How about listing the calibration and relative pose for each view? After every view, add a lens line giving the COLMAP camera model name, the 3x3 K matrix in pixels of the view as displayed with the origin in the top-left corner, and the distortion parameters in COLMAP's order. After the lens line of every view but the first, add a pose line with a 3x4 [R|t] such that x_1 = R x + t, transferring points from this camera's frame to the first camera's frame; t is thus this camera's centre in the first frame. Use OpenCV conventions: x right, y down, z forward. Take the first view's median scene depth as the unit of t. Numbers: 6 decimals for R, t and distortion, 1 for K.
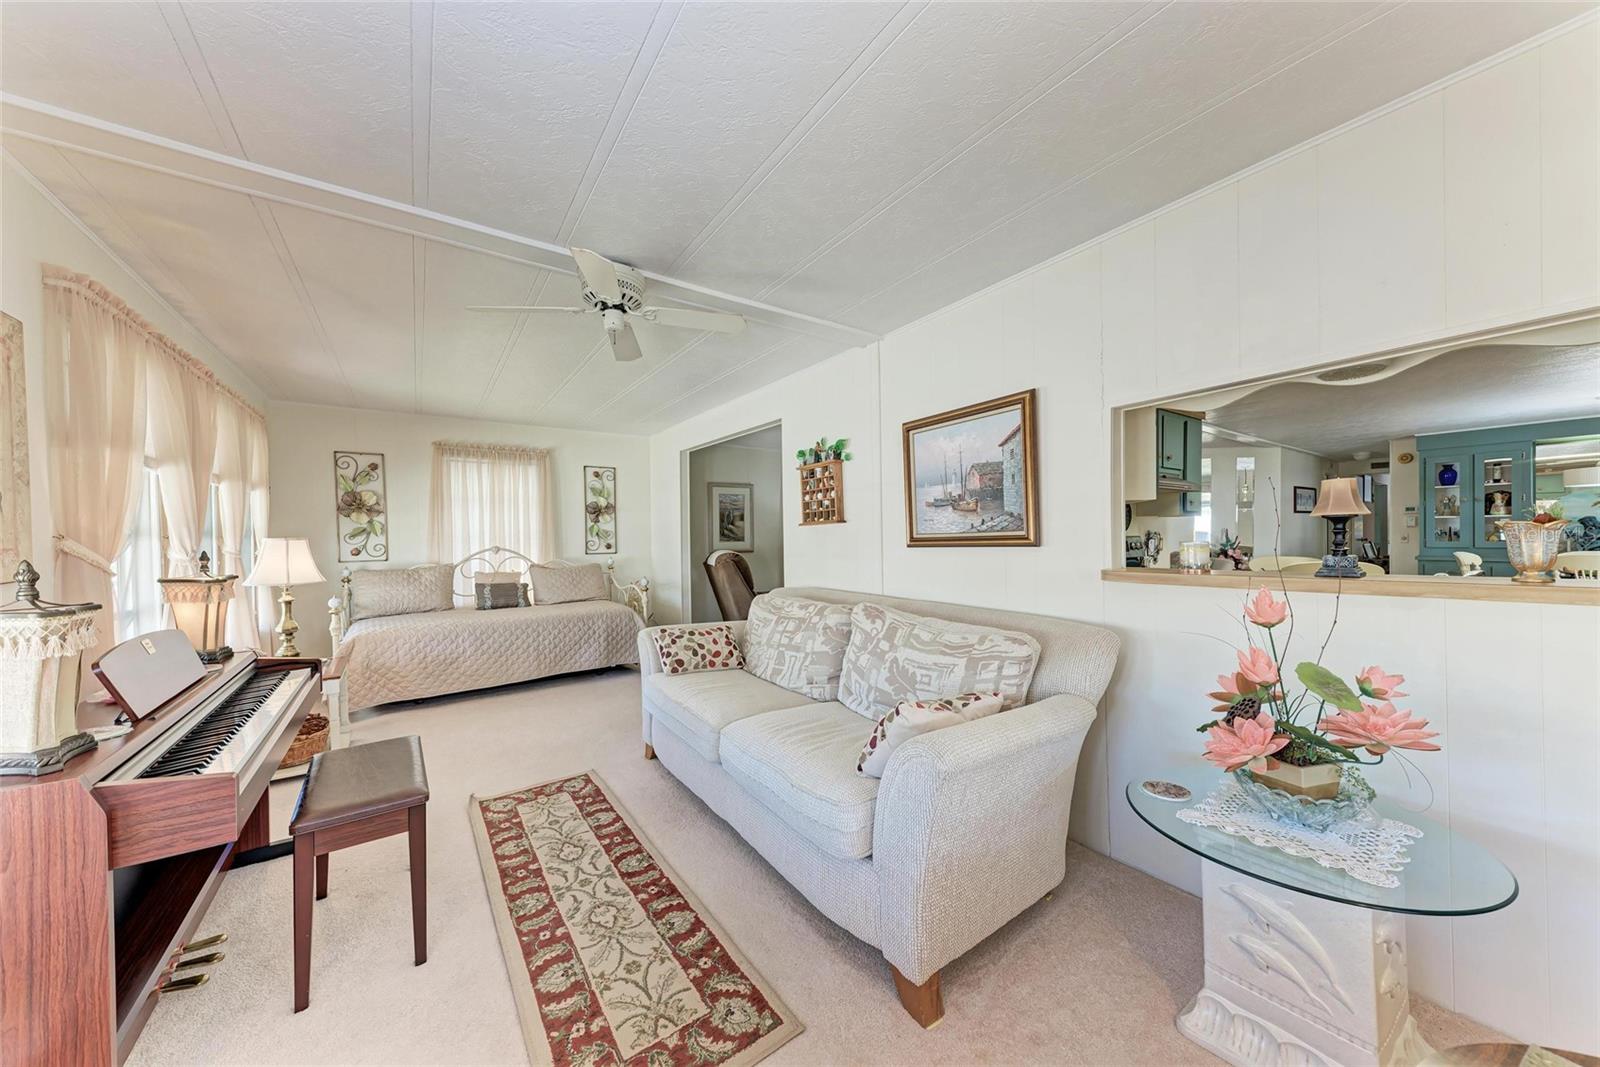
lens RADIAL K [[550.1, 0, 803.2], [0, 550.1, 537.1], [0, 0, 1]] dist [0.014564, -0.000381]
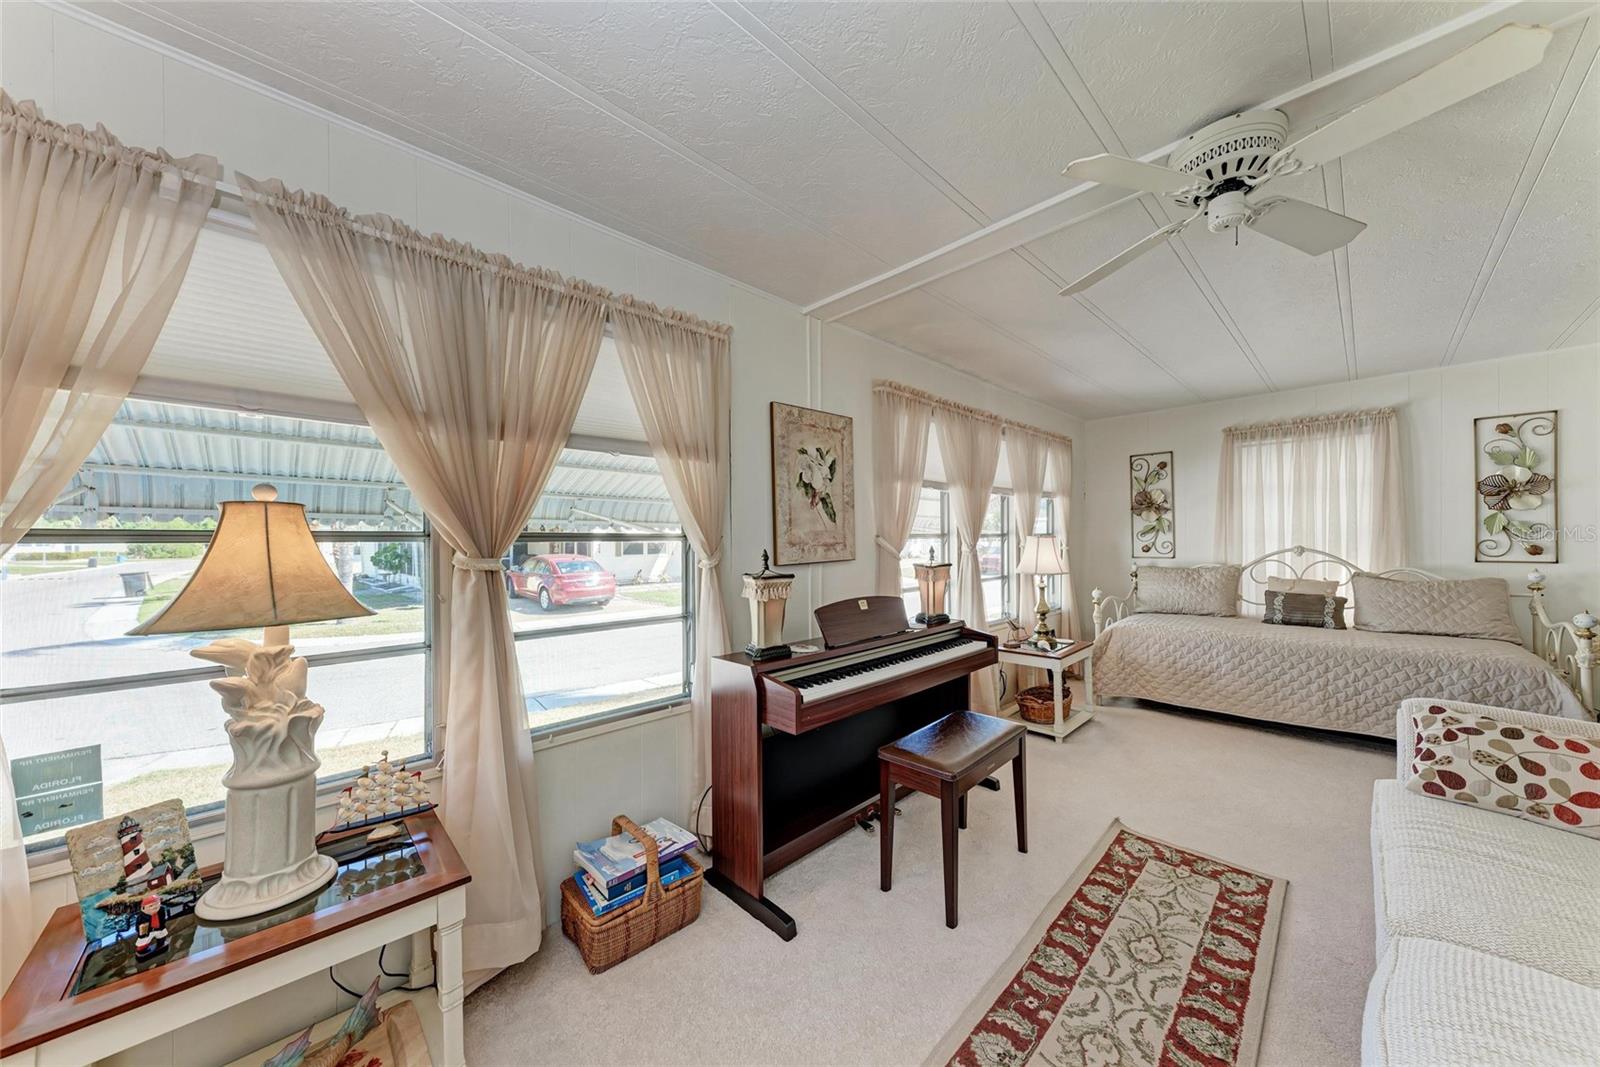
lens RADIAL K [[550.1, 0, 807.4], [0, 550.1, 537.2], [0, 0, 1]] dist [0.014564, -0.000381]
pose [[0.166938, 0.005192, -0.985954, 0.189732], [0.002483, 0.999981, 0.005687, -0.004057], [0.985964, -0.003397, 0.166922, 0.307277]]
